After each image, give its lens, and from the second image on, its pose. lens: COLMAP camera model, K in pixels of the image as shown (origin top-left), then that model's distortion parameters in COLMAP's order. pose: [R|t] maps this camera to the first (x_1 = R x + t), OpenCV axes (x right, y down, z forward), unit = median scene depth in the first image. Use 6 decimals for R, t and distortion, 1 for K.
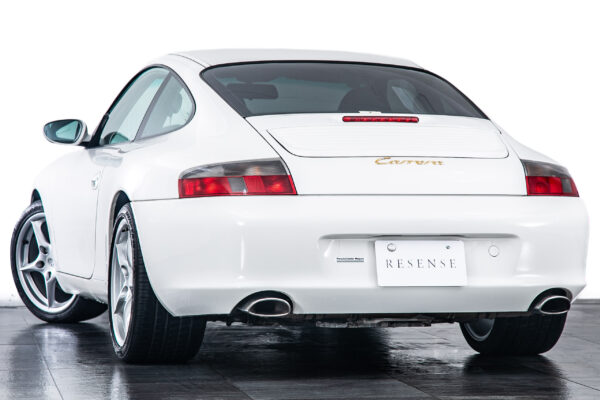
lens RADIAL K [[1968.4, 0, 300.0], [0, 1968.4, 200.0], [0, 0, 1]] dist [0.650107, -1.468608]
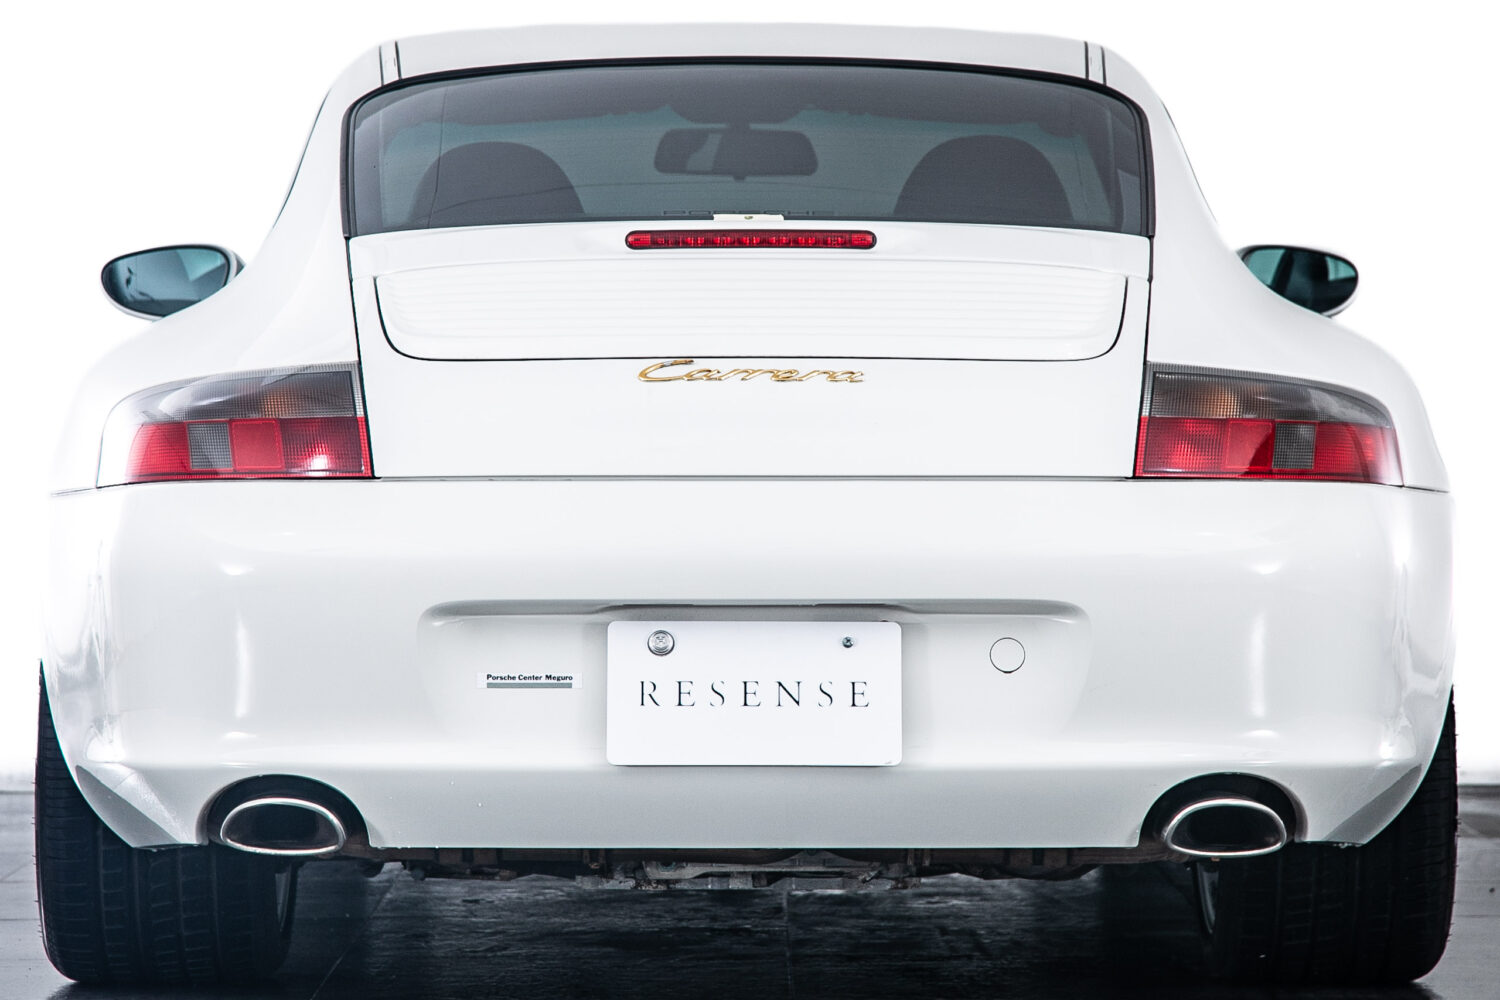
lens RADIAL K [[6051.1, 0, 750.0], [0, 6051.1, 500.0], [0, 0, 1]] dist [0.540838, 1.227621]
pose [[0.966151, -0.000215, -0.257977, 0.302824], [0.001055, 0.999995, 0.003121, -0.001994], [0.257975, -0.003287, 0.966146, 0.056031]]
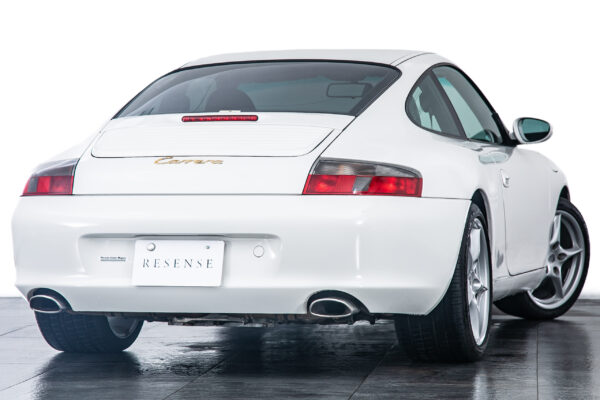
lens RADIAL K [[1968.4, 0, 300.0], [0, 1968.4, 200.0], [0, 0, 1]] dist [0.650107, -1.468608]
pose [[0.851530, -0.001875, -0.524303, 0.617387], [0.002226, 0.999998, 0.000039, 0.000311], [0.524301, -0.001200, 0.851532, 0.177830]]
